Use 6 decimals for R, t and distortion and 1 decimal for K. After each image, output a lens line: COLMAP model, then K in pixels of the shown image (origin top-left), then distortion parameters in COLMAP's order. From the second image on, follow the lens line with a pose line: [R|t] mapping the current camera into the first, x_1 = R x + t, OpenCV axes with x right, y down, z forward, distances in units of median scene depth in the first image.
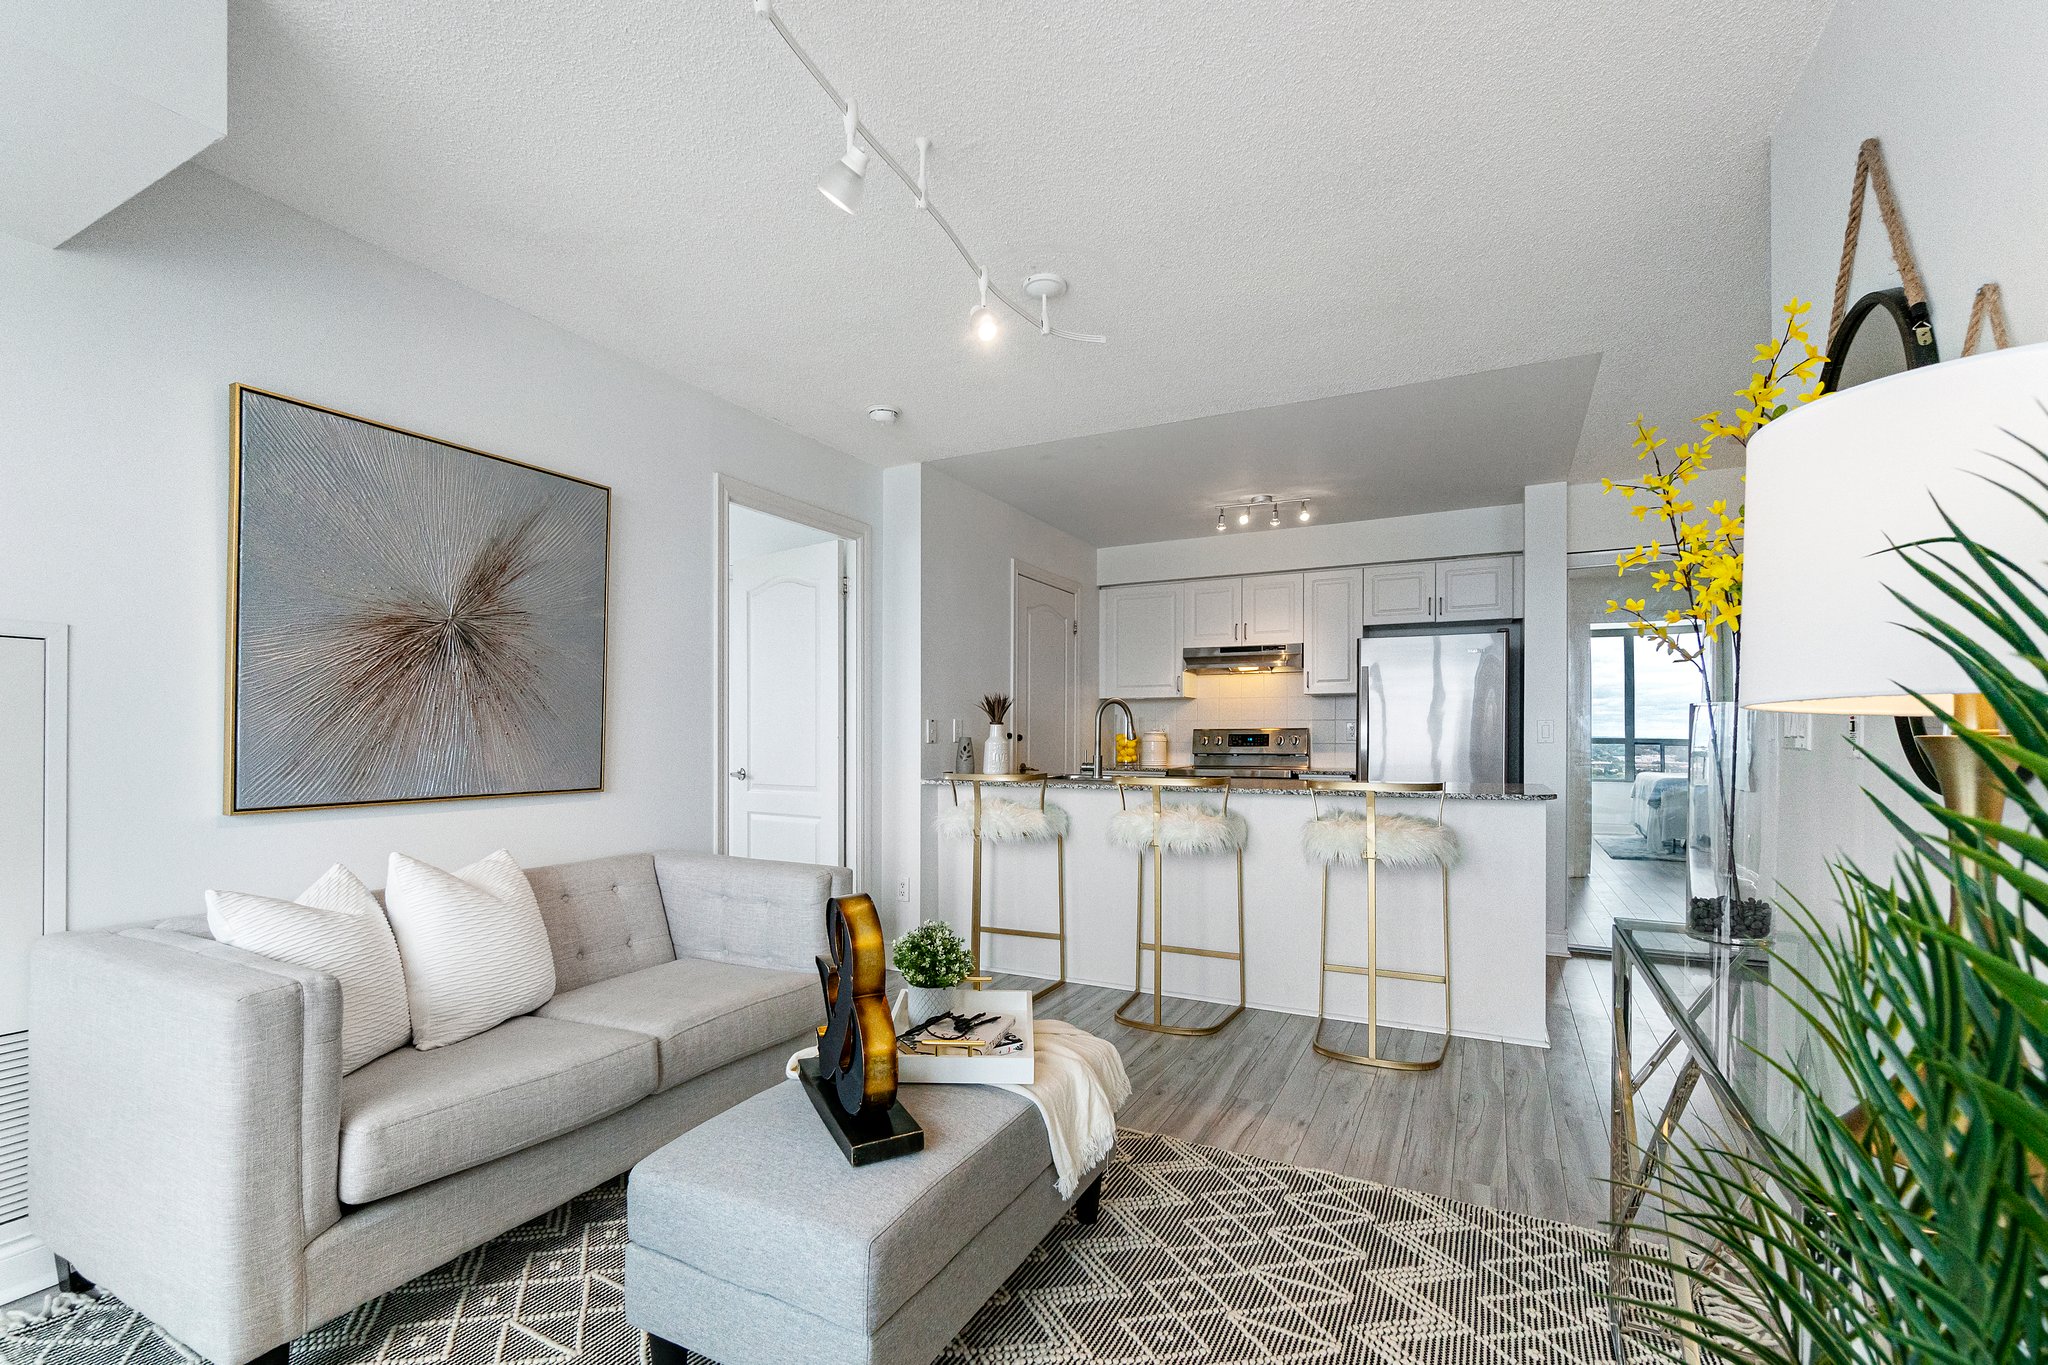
lens RADIAL K [[890.4, 0, 1031.7], [0, 890.4, 729.3], [0, 0, 1]] dist [-0.005317, 0.000951]
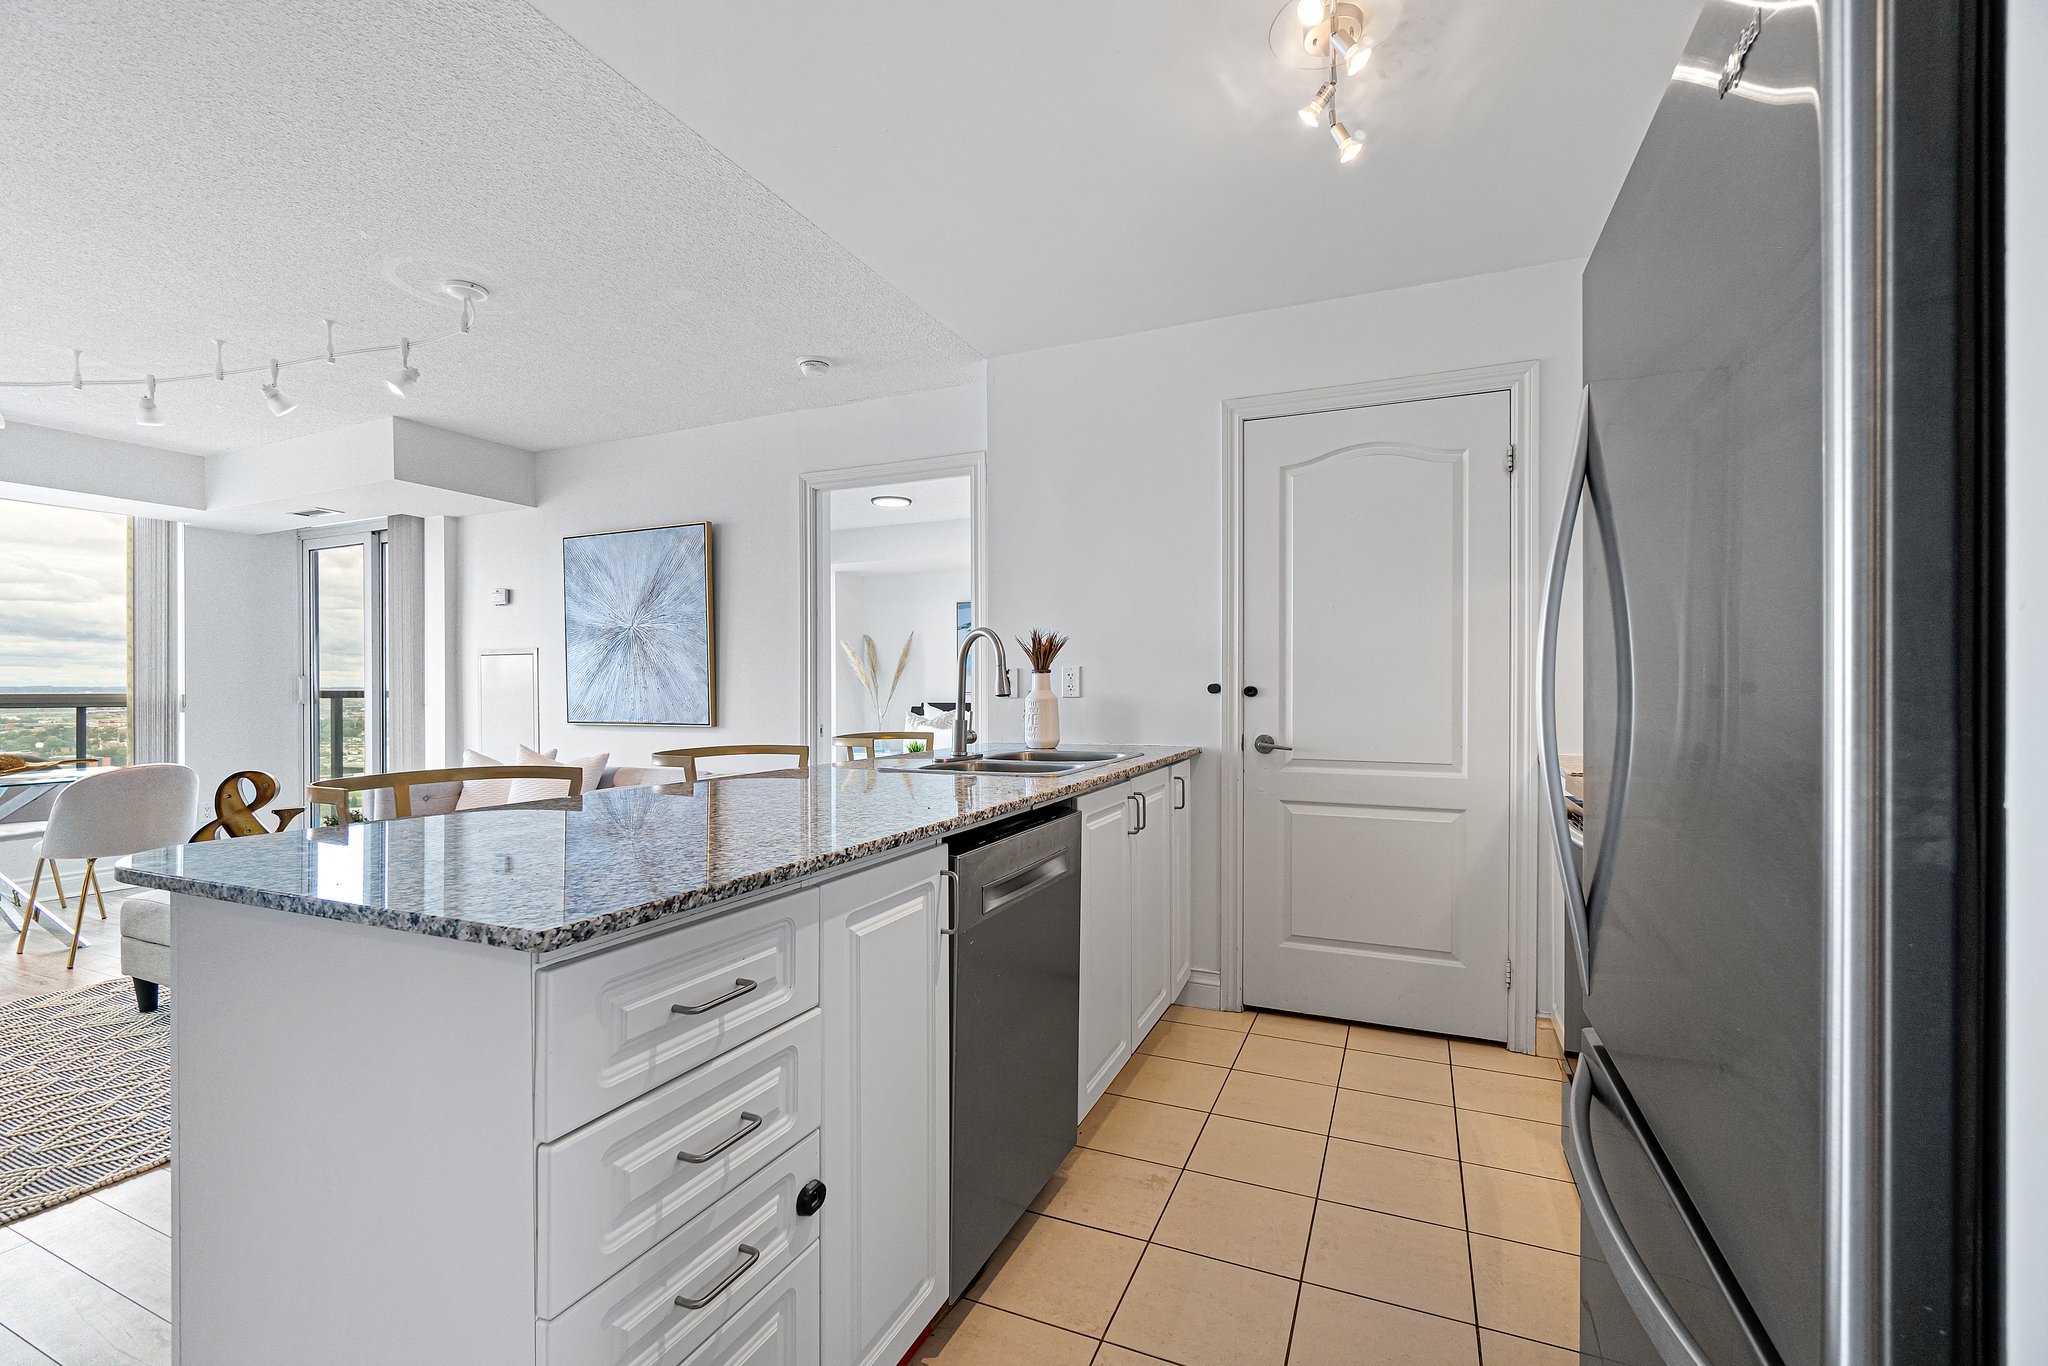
lens RADIAL K [[890.4, 0, 1026.5], [0, 890.4, 691.1], [0, 0, 1]] dist [-0.005317, 0.000951]
pose [[0.059376, 0.004578, -0.998225, 0.587936], [0.010632, 0.999930, 0.005219, 0.004179], [0.998179, -0.010923, 0.059323, 0.833287]]
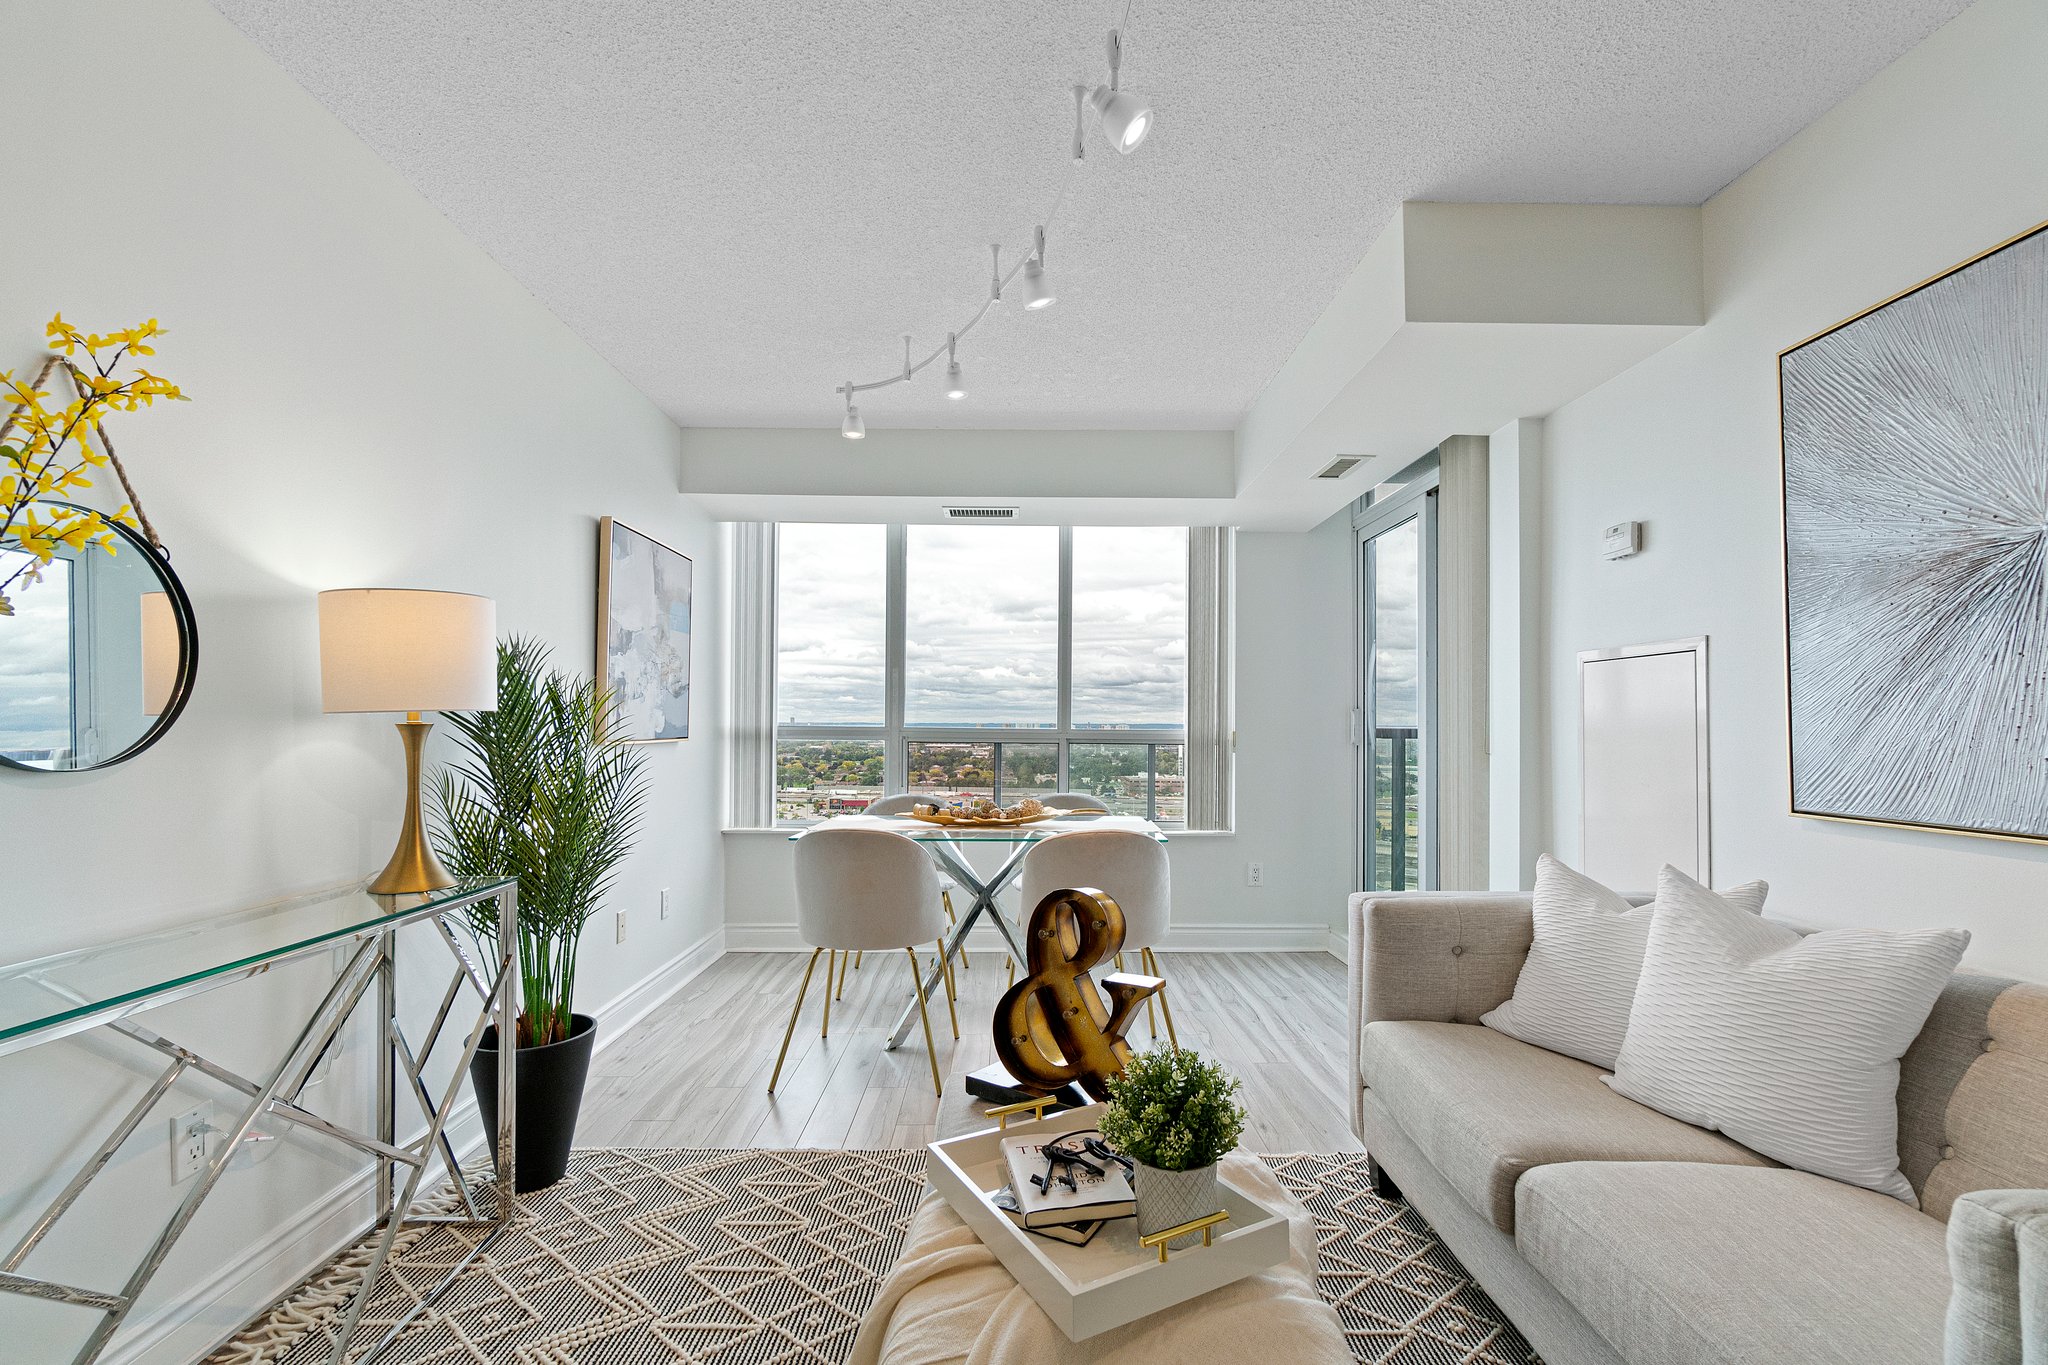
lens RADIAL K [[890.4, 0, 1026.3], [0, 890.4, 715.2], [0, 0, 1]] dist [-0.005317, 0.000951]
pose [[-0.880025, -0.008716, -0.474847, 0.083593], [0.000380, 0.999818, -0.019057, 0.003179], [0.474927, -0.016951, -0.879862, 0.580790]]
